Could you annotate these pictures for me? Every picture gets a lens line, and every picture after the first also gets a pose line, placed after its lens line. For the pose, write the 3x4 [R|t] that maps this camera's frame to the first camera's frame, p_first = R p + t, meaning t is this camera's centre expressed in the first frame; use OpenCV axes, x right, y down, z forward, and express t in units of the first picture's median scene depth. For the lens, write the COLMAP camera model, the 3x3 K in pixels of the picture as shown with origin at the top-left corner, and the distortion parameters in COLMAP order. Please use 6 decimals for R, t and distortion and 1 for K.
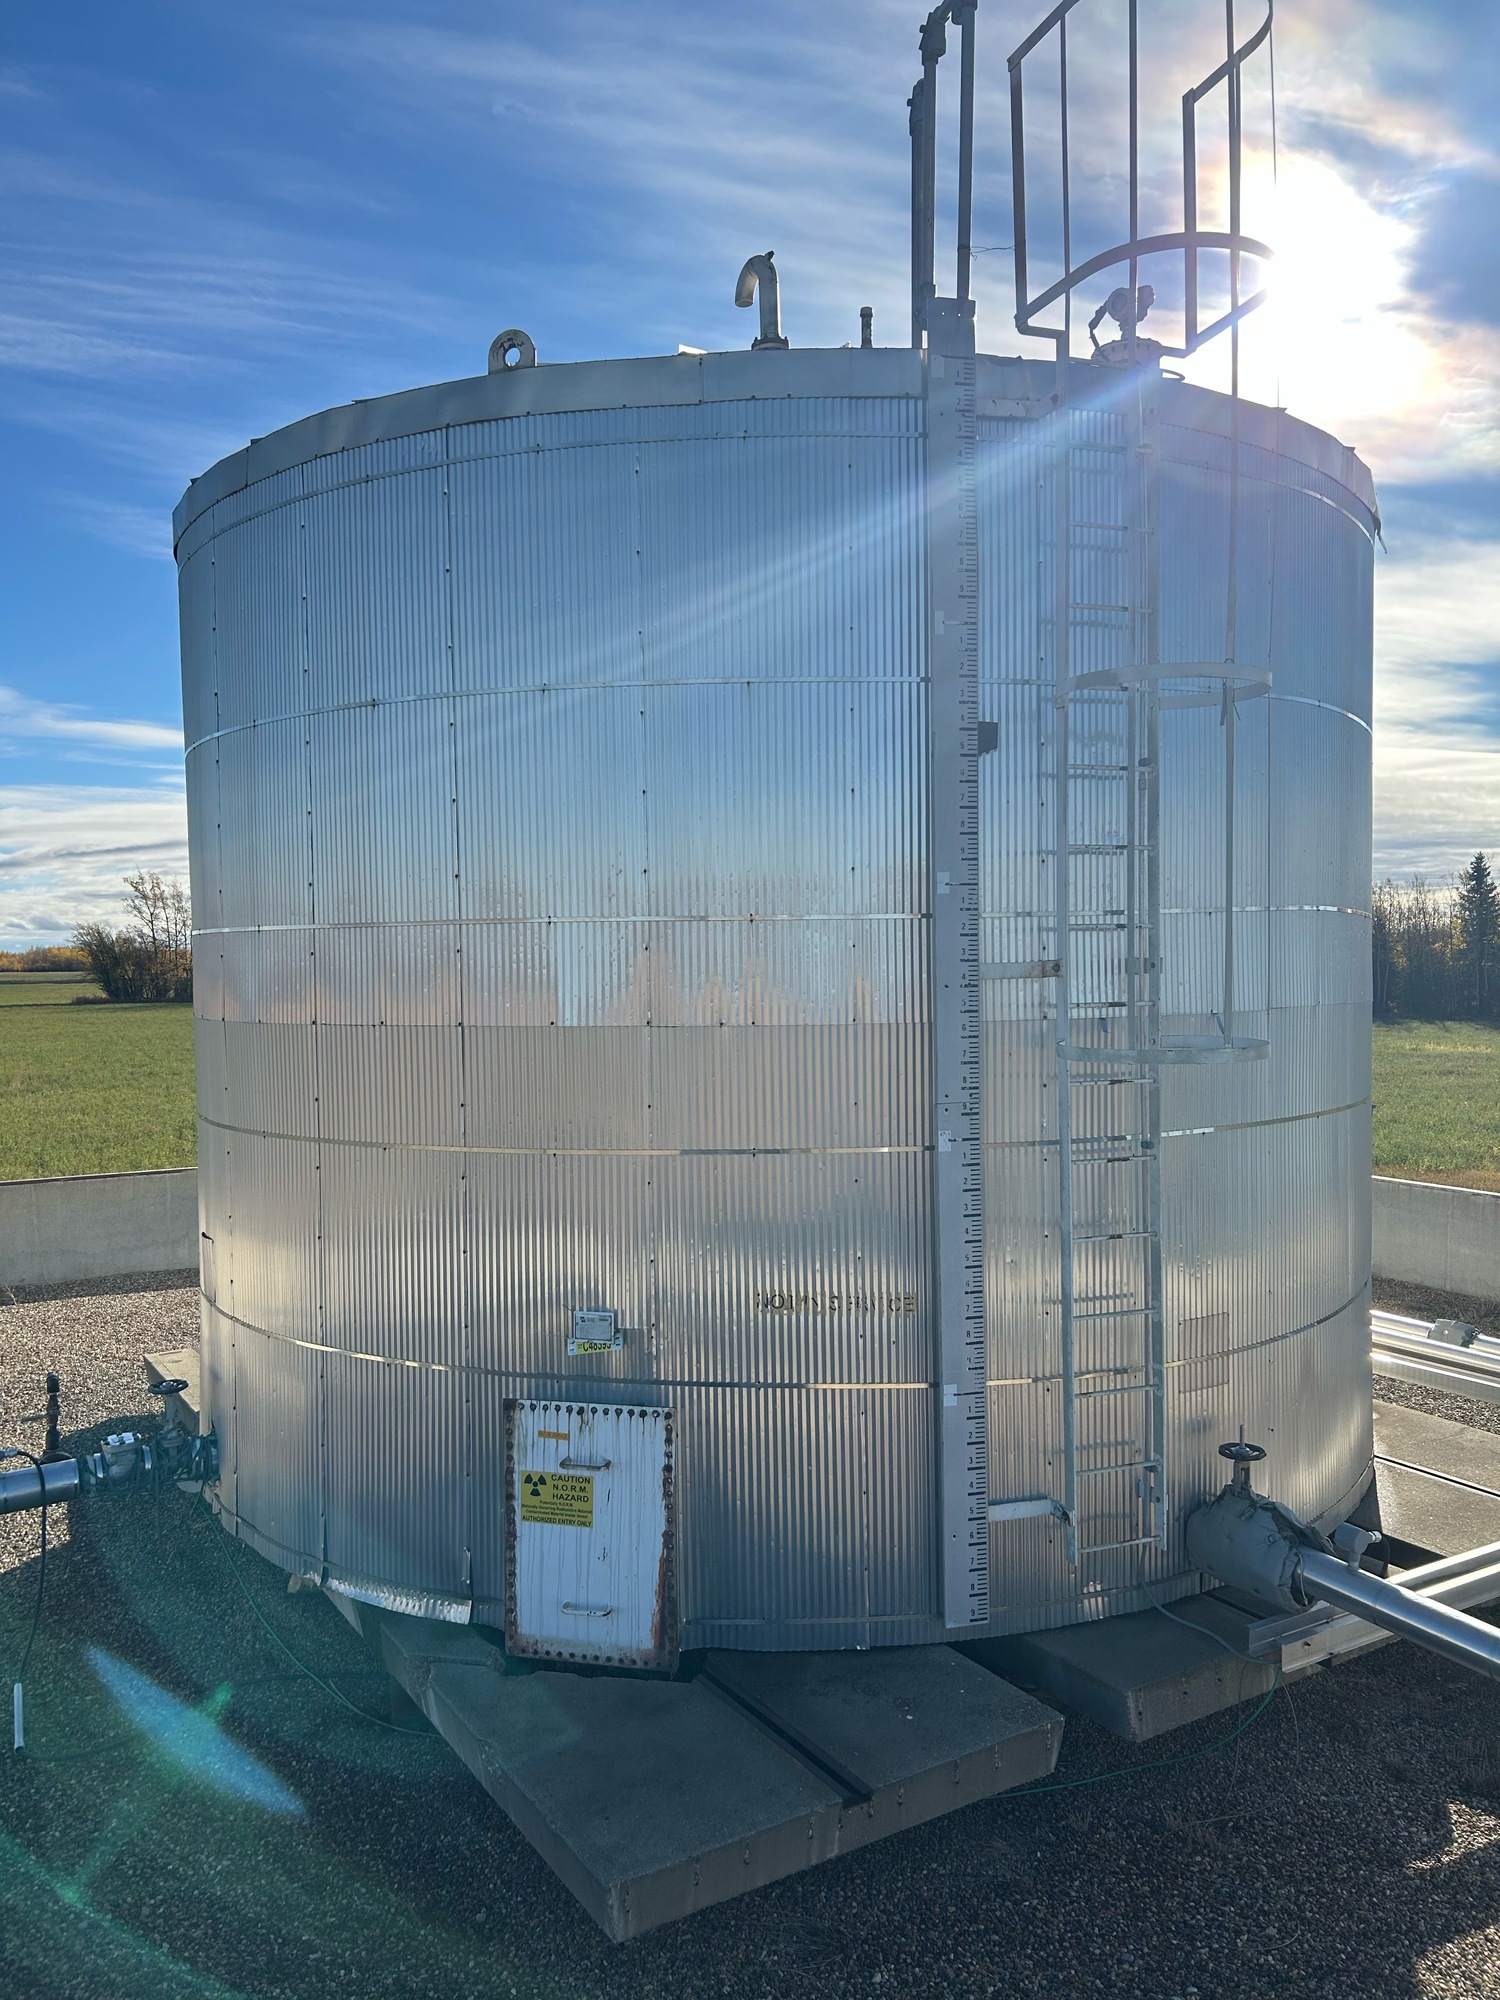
lens RADIAL K [[1528.4, 0, 748.0], [0, 1528.4, 991.6], [0, 0, 1]] dist [0.026390, -0.029689]
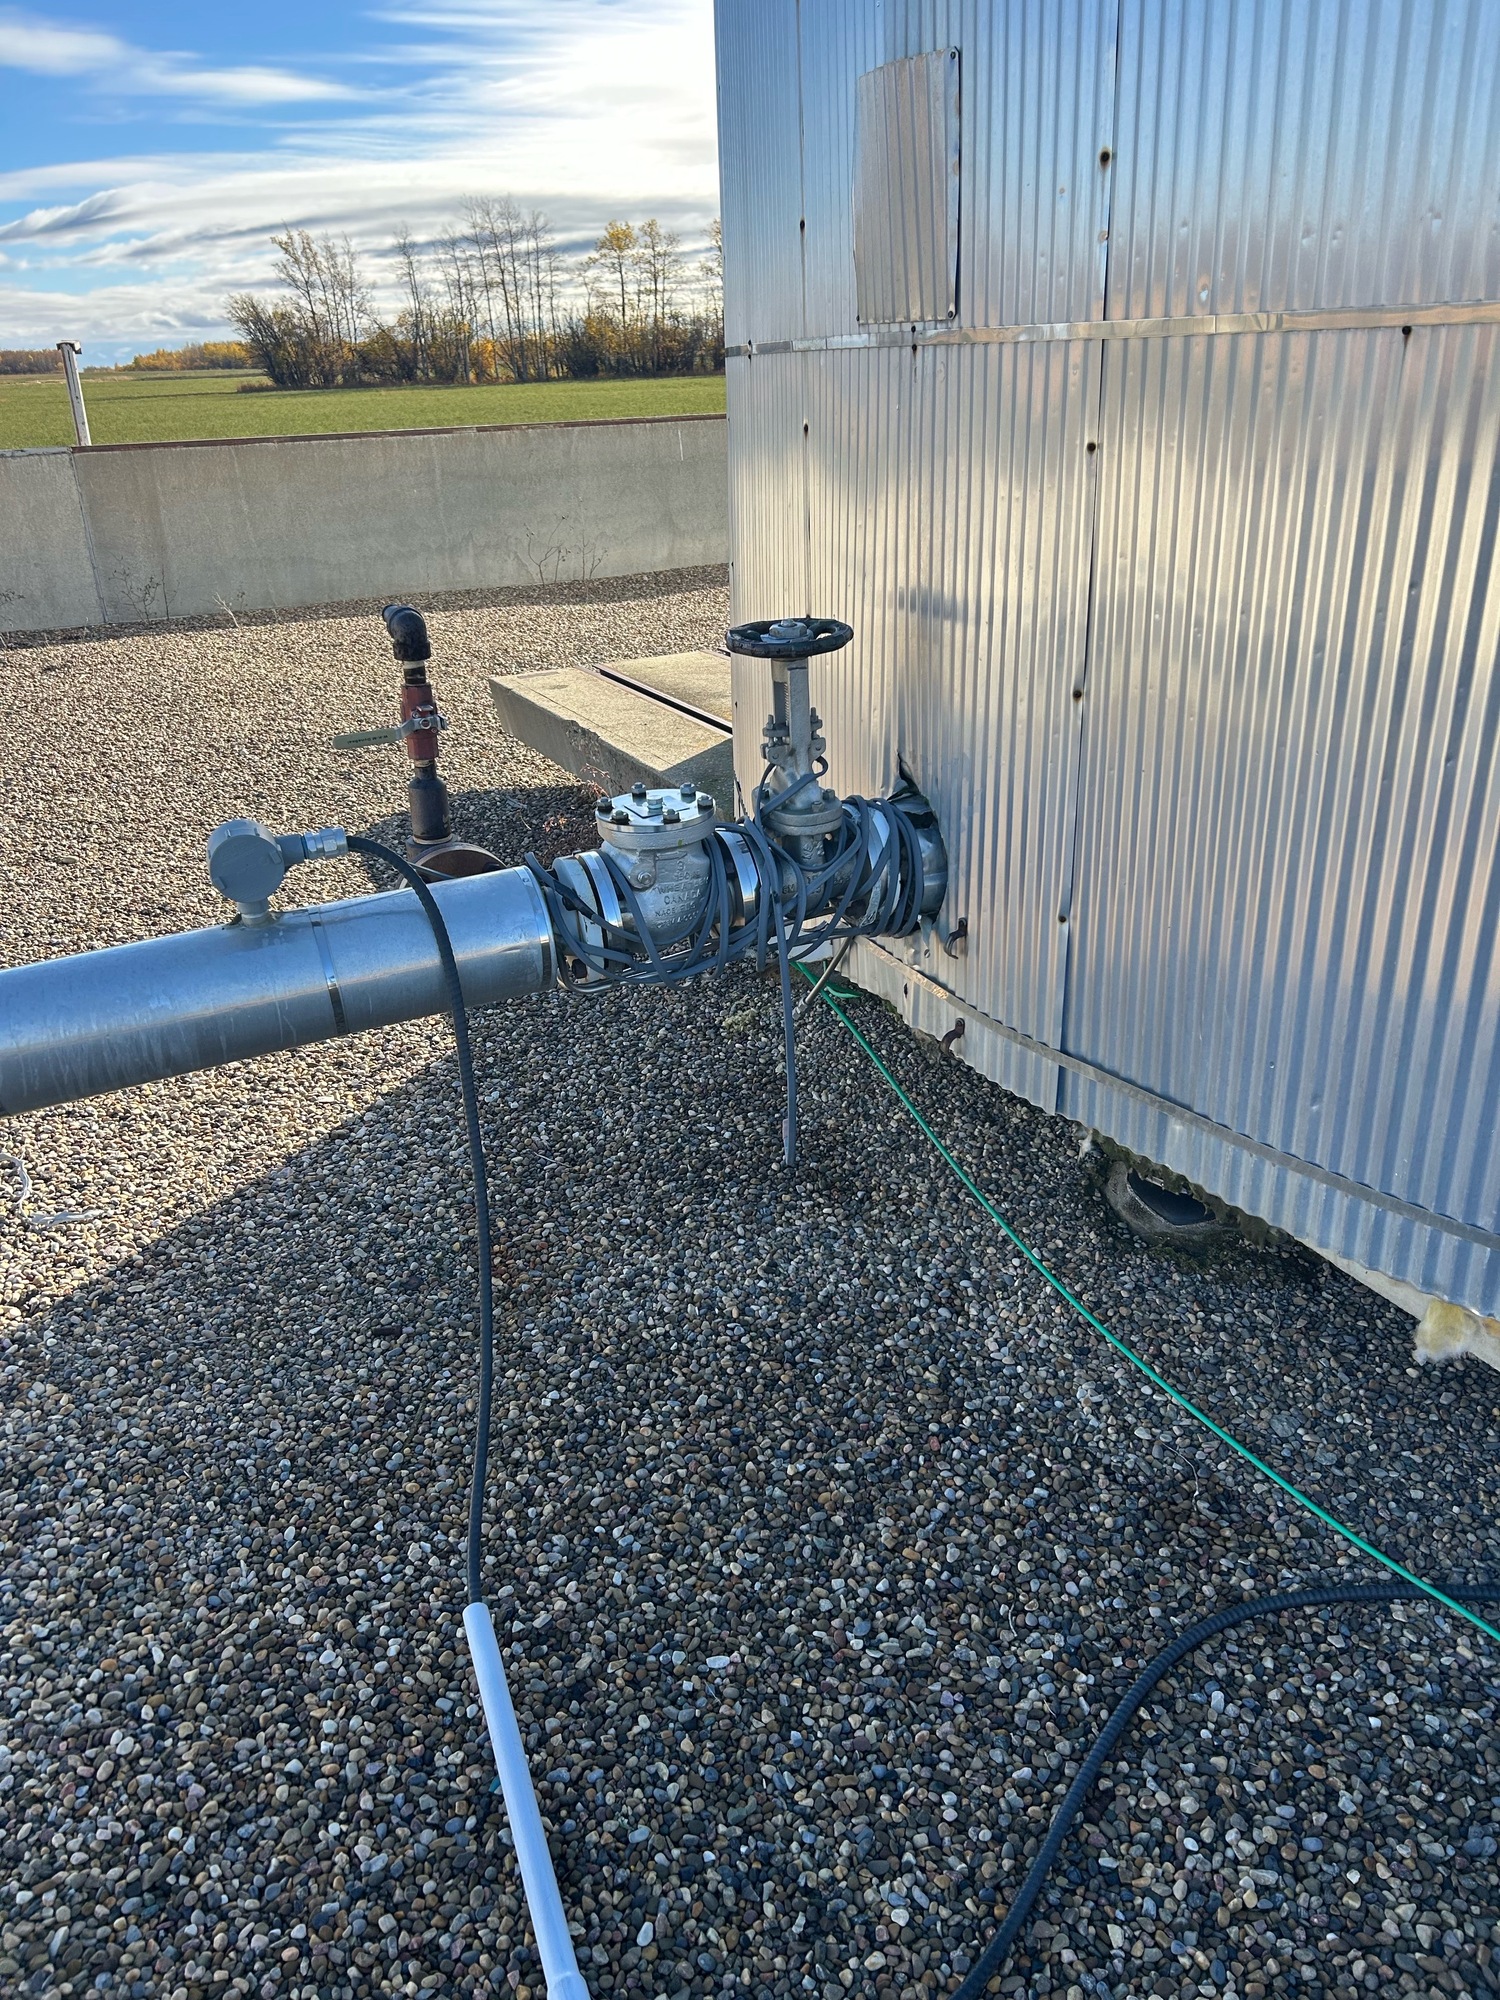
lens RADIAL K [[1528.4, 0, 753.0], [0, 1528.4, 1002.1], [0, 0, 1]] dist [0.026390, -0.029689]
pose [[0.993535, 0.019859, -0.111779, -0.349664], [0.023591, 0.926977, 0.374376, 0.210923], [0.111052, -0.374593, 0.920515, 0.696812]]
